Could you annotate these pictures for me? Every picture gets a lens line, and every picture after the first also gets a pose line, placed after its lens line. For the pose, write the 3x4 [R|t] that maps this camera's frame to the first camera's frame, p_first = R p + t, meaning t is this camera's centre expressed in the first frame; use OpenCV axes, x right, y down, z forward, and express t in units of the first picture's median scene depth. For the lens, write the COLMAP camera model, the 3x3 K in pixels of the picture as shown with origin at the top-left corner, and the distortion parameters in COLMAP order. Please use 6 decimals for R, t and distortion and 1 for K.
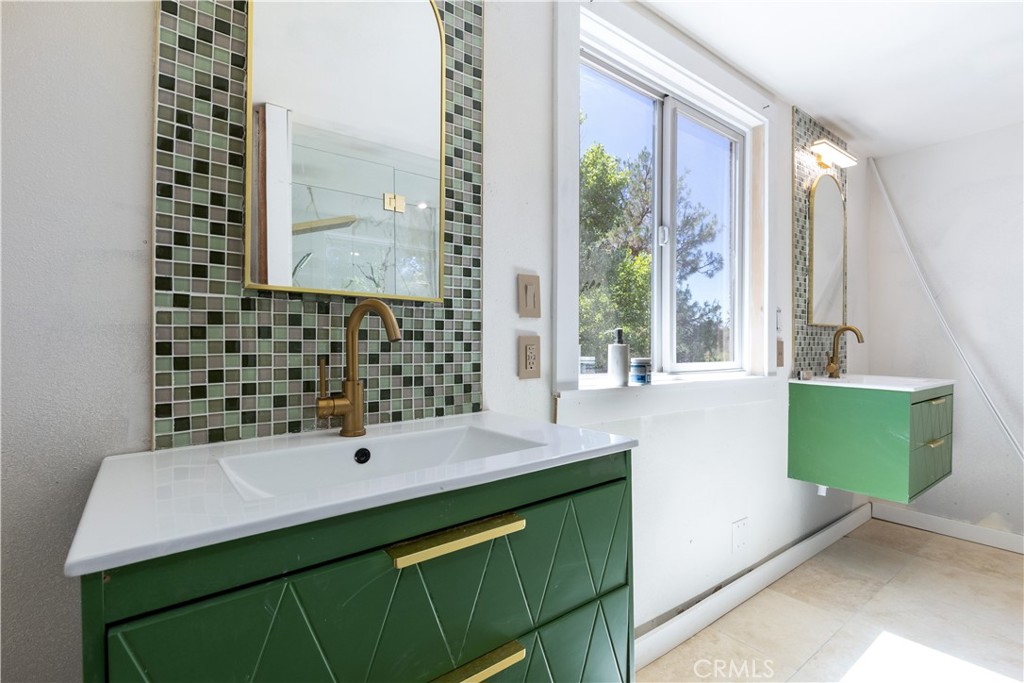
lens RADIAL K [[470.9, 0, 510.4], [0, 470.9, 343.3], [0, 0, 1]] dist [-0.002042, 0.000133]
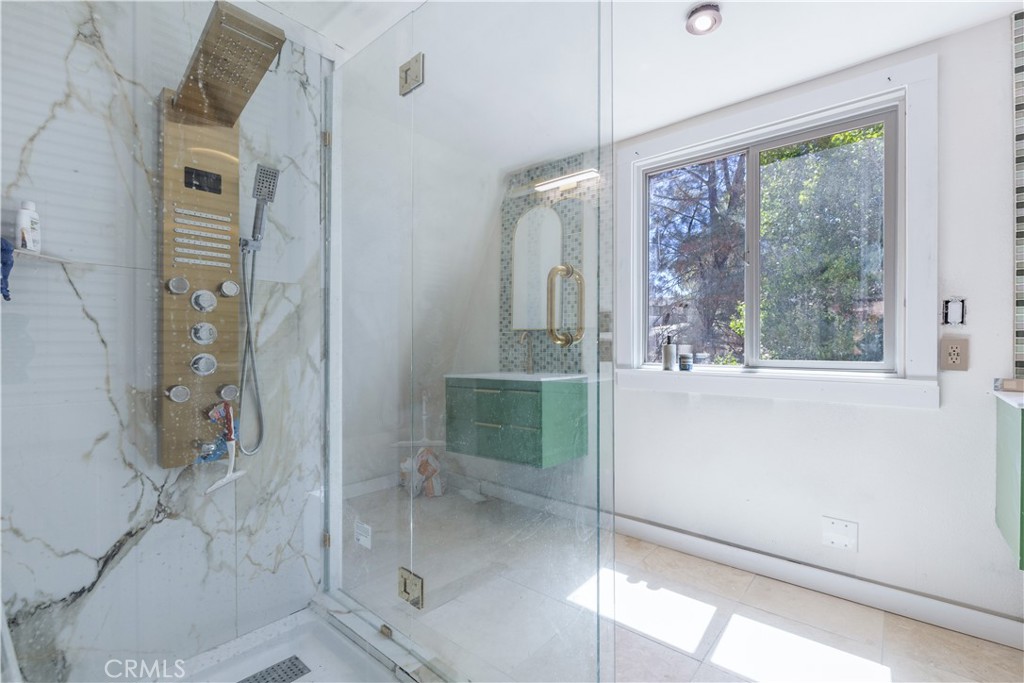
lens RADIAL K [[470.9, 0, 510.5], [0, 470.9, 346.8], [0, 0, 1]] dist [-0.002042, 0.000133]
pose [[0.201598, -0.007095, -0.979443, 2.668164], [-0.000913, 0.999972, -0.007431, 0.034756], [0.979468, 0.002392, 0.201586, 0.228113]]
